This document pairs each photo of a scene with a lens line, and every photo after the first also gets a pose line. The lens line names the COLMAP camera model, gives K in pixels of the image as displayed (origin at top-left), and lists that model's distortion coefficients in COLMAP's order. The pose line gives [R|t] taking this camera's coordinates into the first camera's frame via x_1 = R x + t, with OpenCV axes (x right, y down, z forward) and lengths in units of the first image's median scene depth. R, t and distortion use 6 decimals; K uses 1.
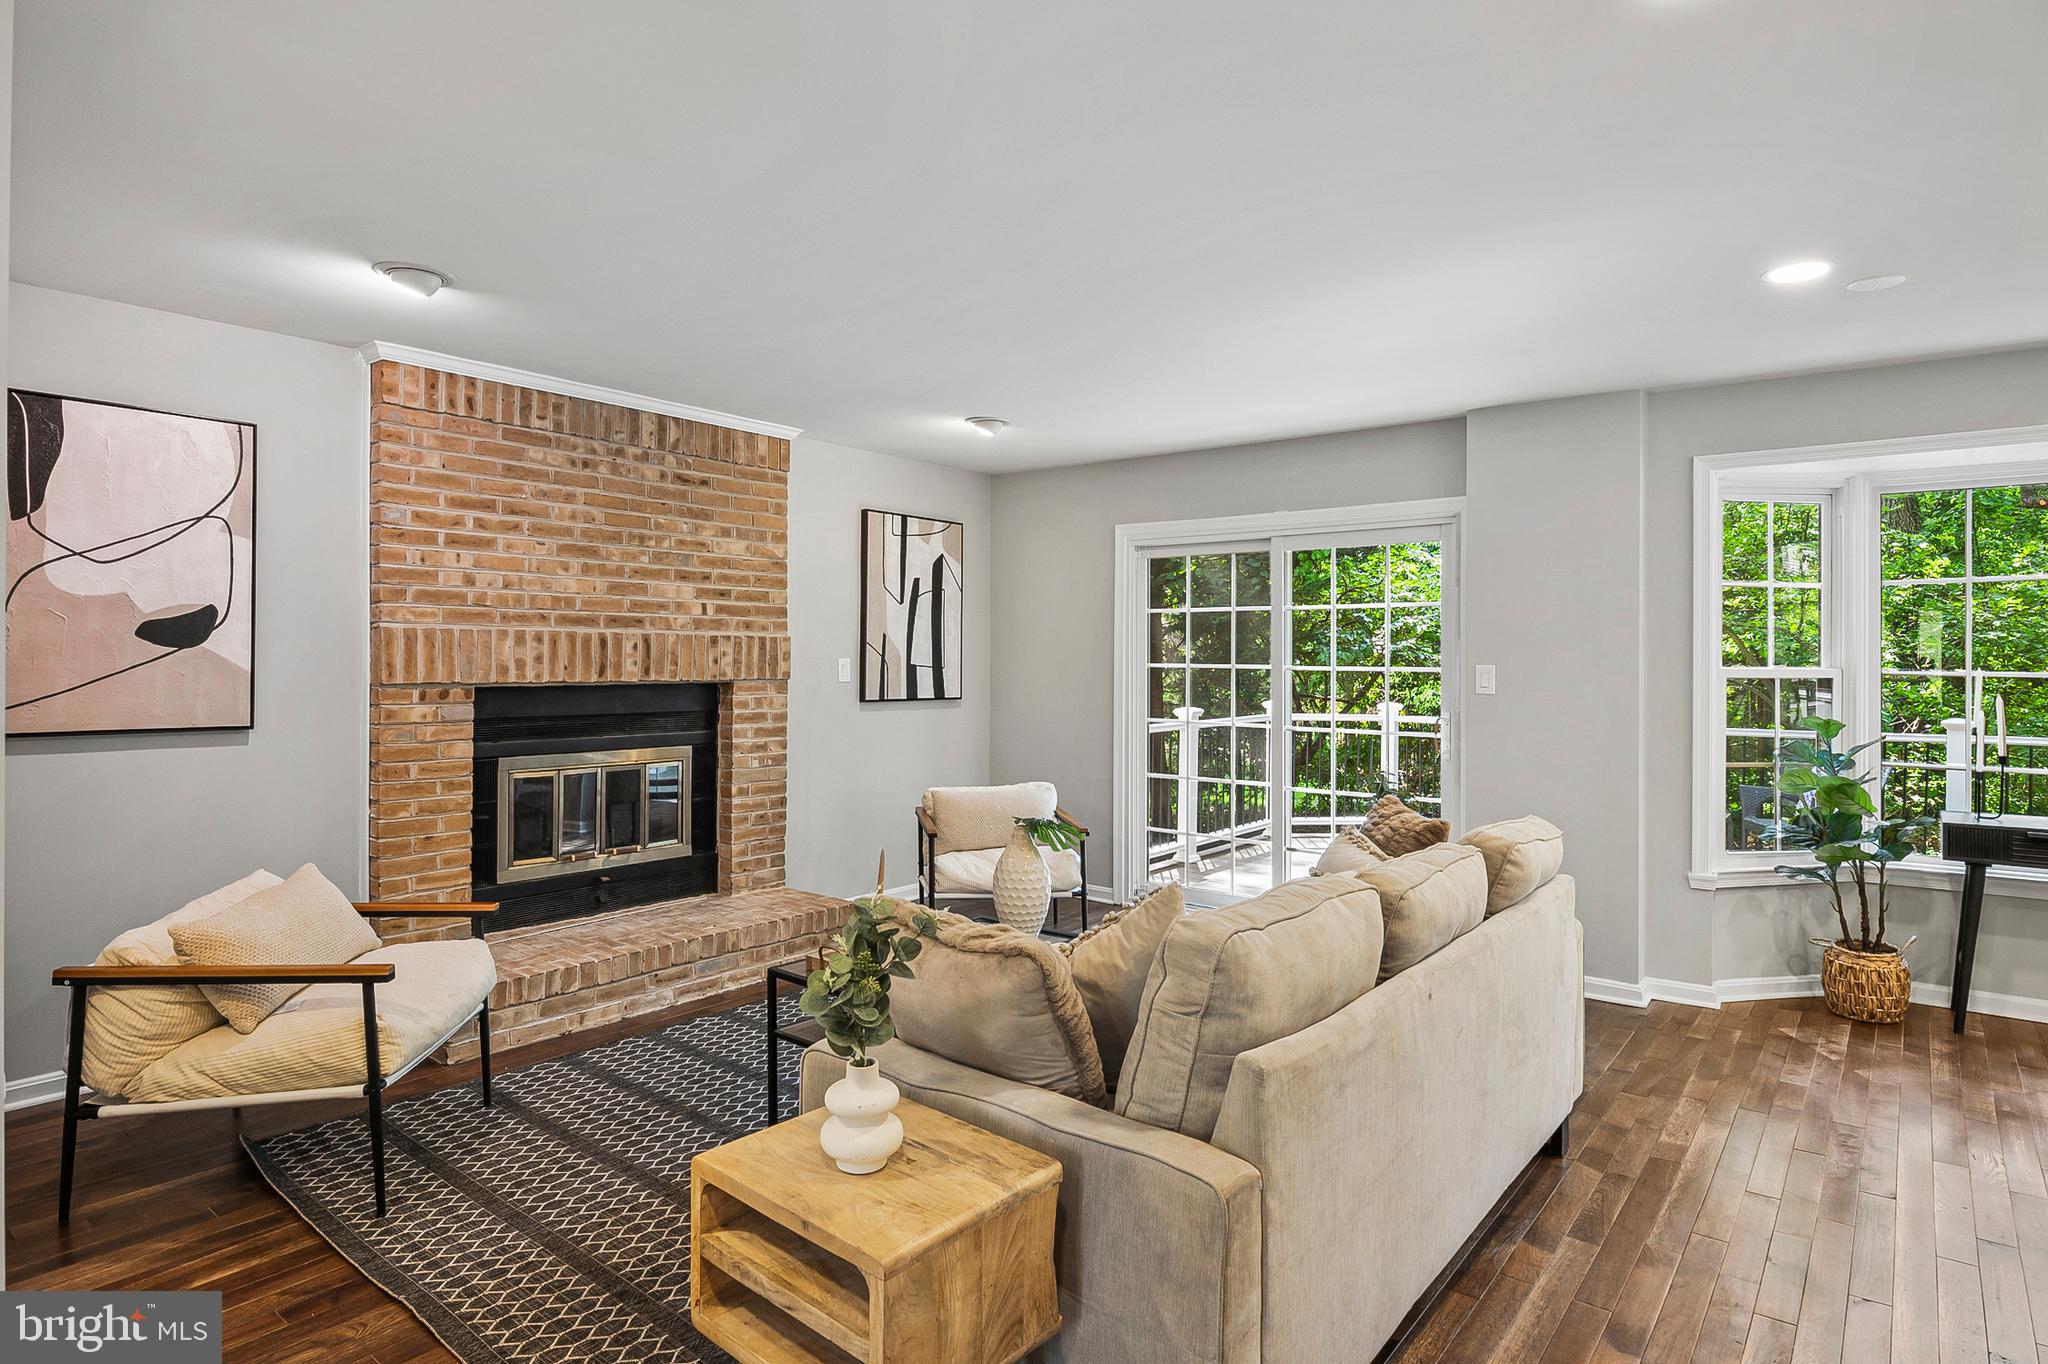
lens RADIAL K [[1111.6, 0, 1039.0], [0, 1111.6, 664.6], [0, 0, 1]] dist [-0.000836, -0.005812]
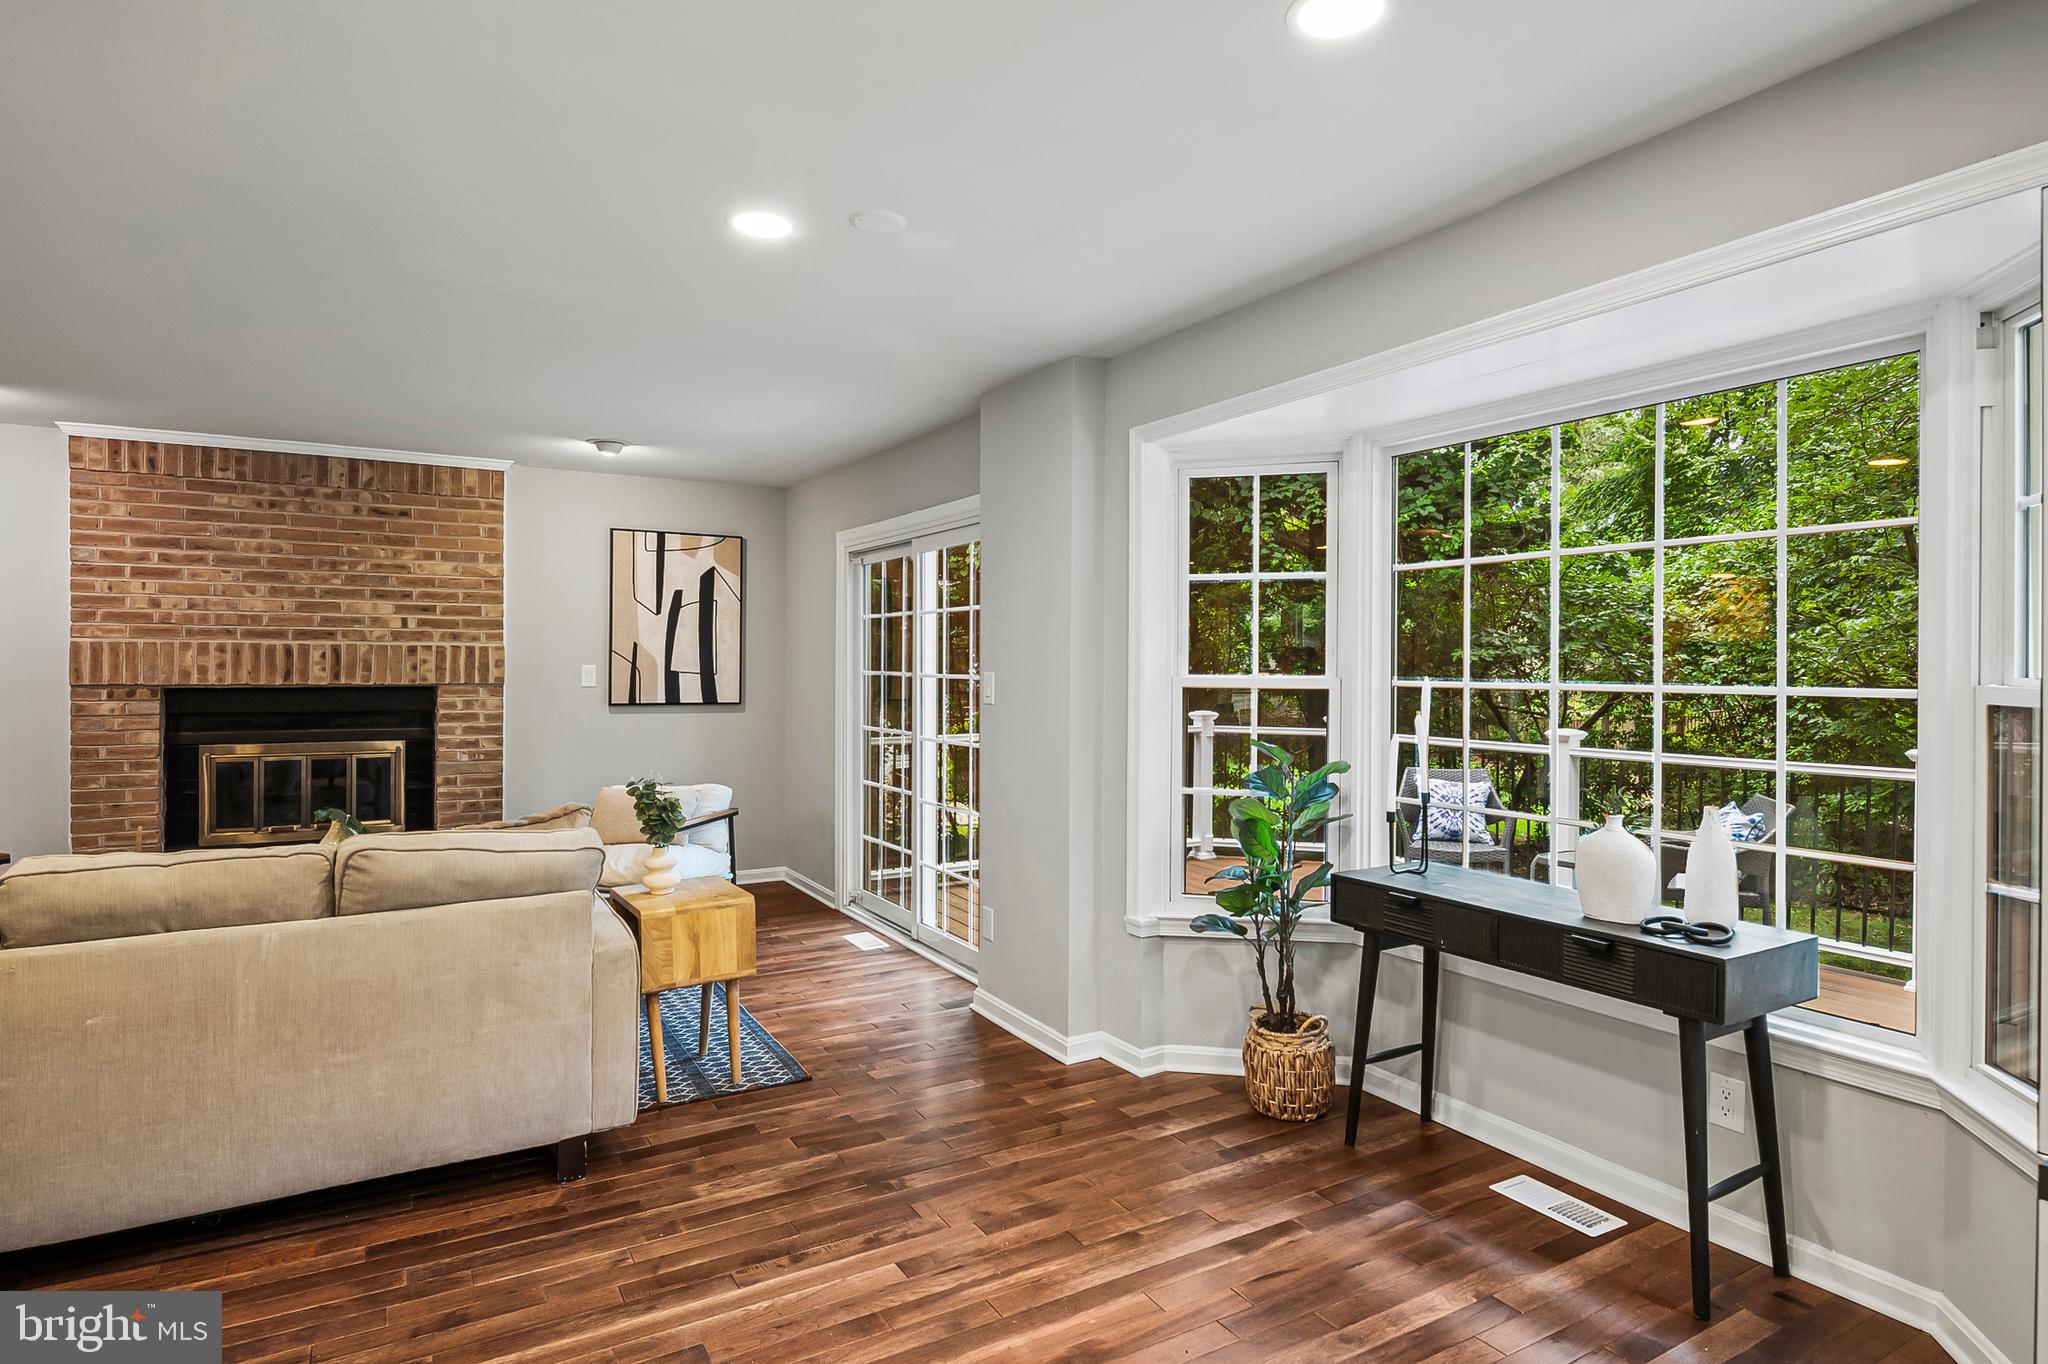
lens RADIAL K [[1111.6, 0, 1008.2], [0, 1111.6, 668.0], [0, 0, 1]] dist [-0.000836, -0.005812]
pose [[0.933189, 0.000179, -0.359386, 0.755605], [-0.001670, 0.999991, -0.003837, 0.000842], [0.359382, 0.004181, 0.933181, 0.155302]]
